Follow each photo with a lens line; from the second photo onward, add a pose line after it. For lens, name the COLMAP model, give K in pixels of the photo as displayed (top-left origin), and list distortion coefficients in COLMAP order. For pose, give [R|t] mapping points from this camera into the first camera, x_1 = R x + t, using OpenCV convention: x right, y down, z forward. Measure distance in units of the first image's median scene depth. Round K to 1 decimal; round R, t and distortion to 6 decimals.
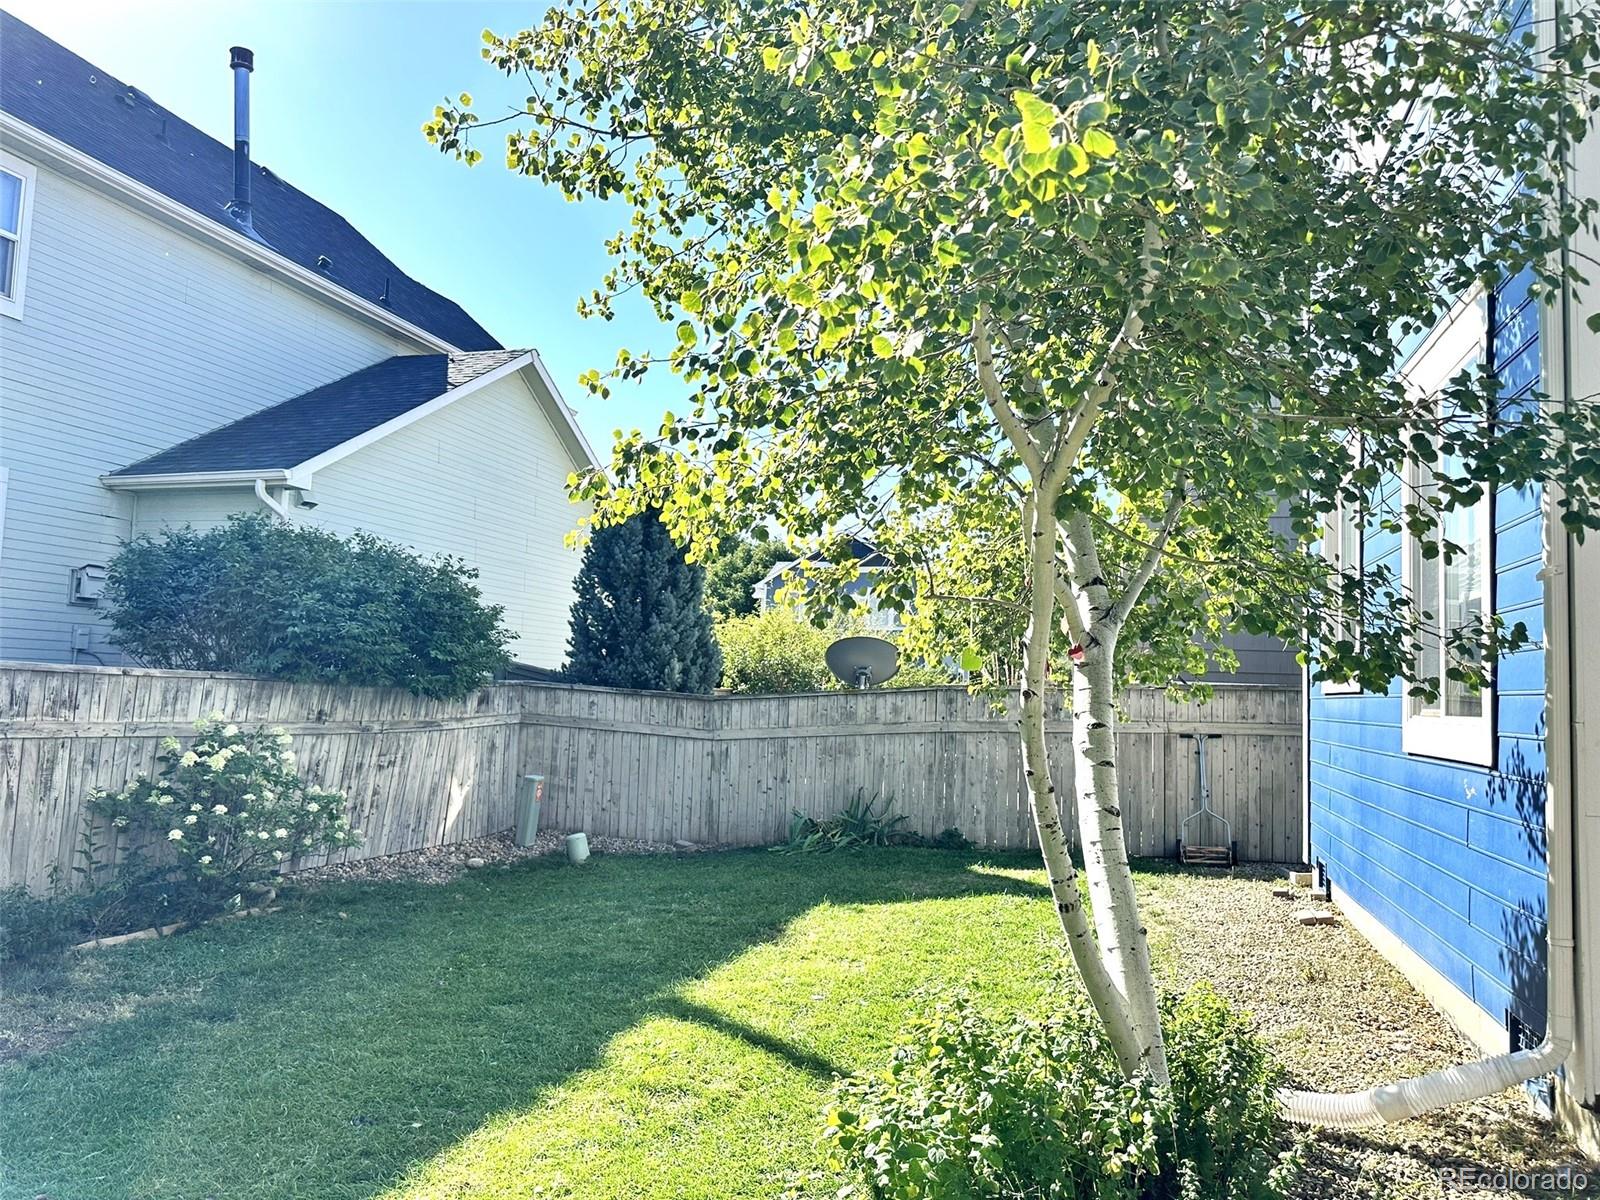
lens RADIAL K [[1125.7, 0, 805.6], [0, 1125.7, 600.0], [0, 0, 1]] dist [0.069552, -0.087376]
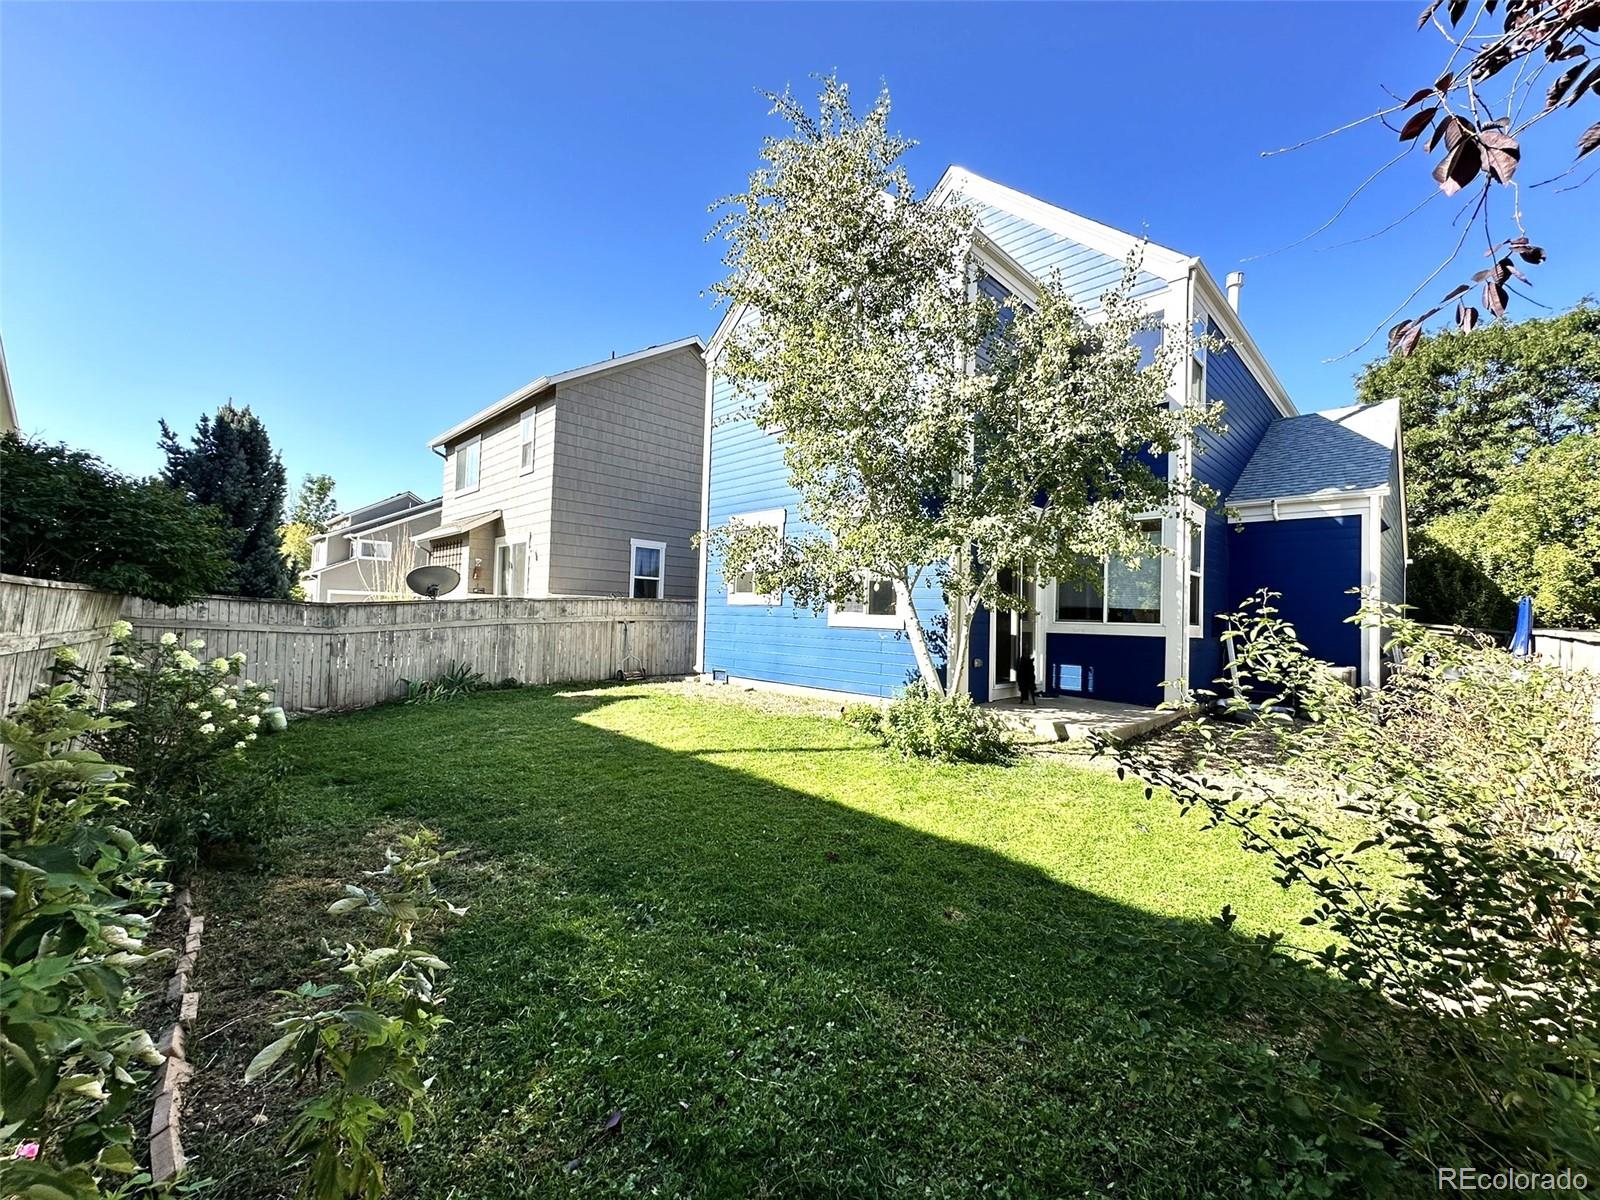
lens RADIAL K [[638.0, 0, 797.8], [0, 638.0, 604.6], [0, 0, 1]] dist [-0.005417, 0.001697]
pose [[0.491309, -0.000343, 0.870986, -0.516112], [-0.084816, 0.995228, 0.048235, 0.000439], [-0.866846, -0.097572, 0.488935, 0.121901]]
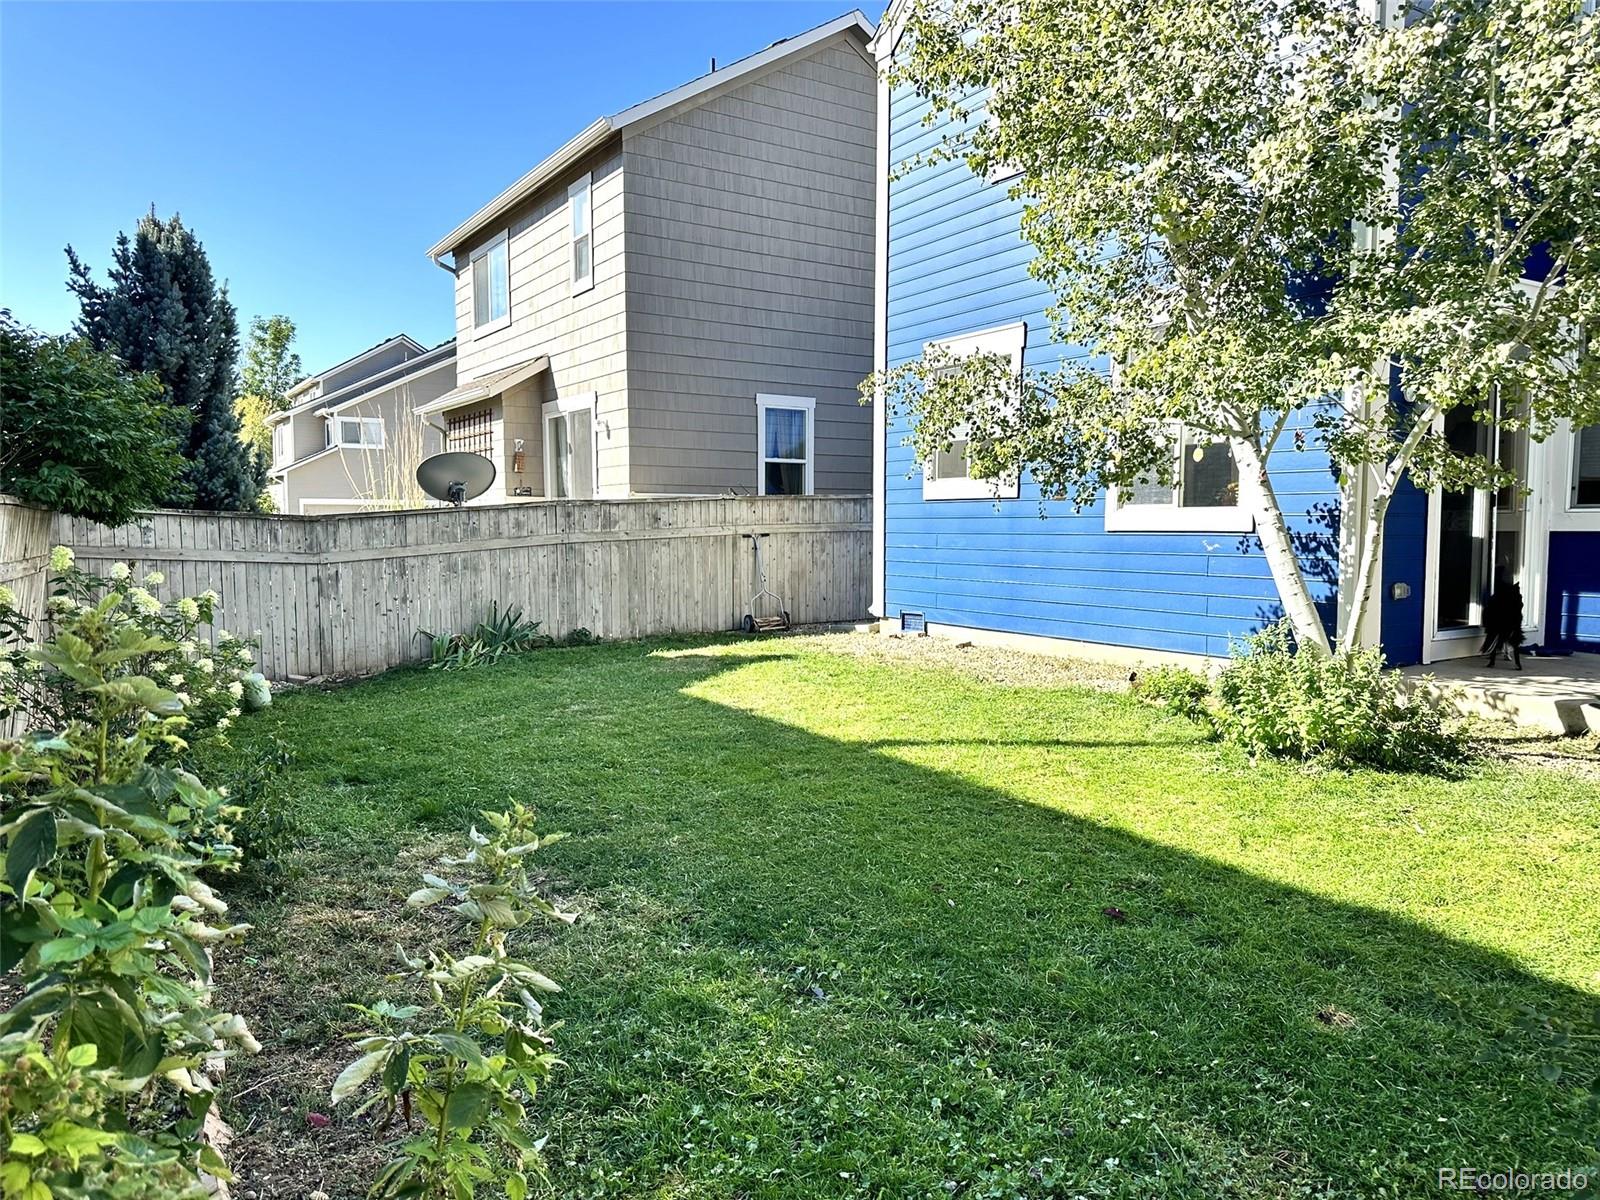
lens RADIAL K [[1125.7, 0, 802.5], [0, 1125.7, 614.0], [0, 0, 1]] dist [0.069552, -0.087376]
pose [[0.665693, -0.092073, 0.740523, -0.537992], [-0.038488, 0.986802, 0.157292, 0.004626], [-0.745232, -0.133210, 0.653364, 0.107823]]
